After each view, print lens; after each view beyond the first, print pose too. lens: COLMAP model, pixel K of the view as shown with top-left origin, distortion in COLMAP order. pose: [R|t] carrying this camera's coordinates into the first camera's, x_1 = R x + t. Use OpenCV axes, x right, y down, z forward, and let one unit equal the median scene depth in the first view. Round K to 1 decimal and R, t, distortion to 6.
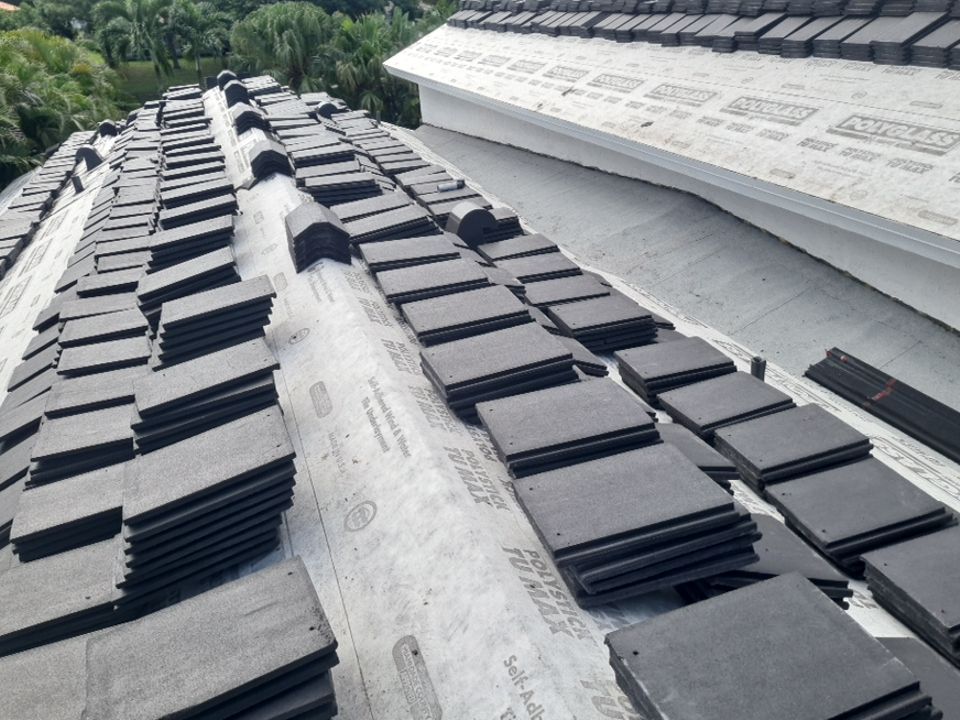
lens RADIAL K [[744.6, 0, 480.0], [0, 744.6, 360.0], [0, 0, 1]] dist [0.001664, -0.005032]
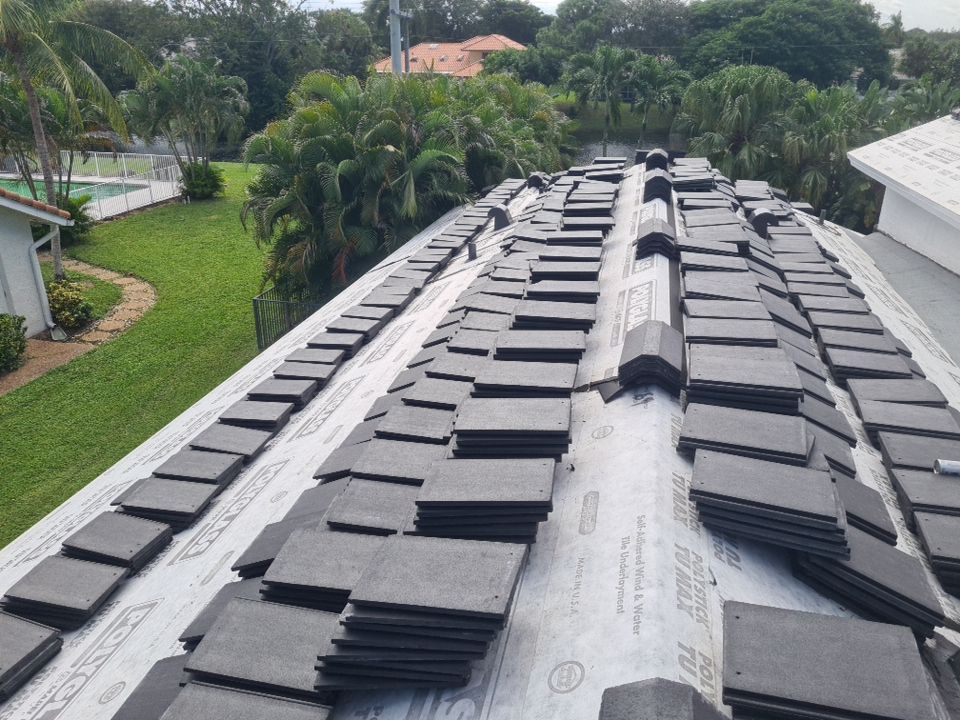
lens RADIAL K [[682.4, 0, 480.0], [0, 682.4, 360.0], [0, 0, 1]] dist [0.002590, -0.003991]
pose [[0.836401, 0.275170, -0.474041, -0.063529], [-0.287551, 0.956566, 0.047908, -0.124959], [0.466635, 0.096241, 0.879198, 0.206051]]
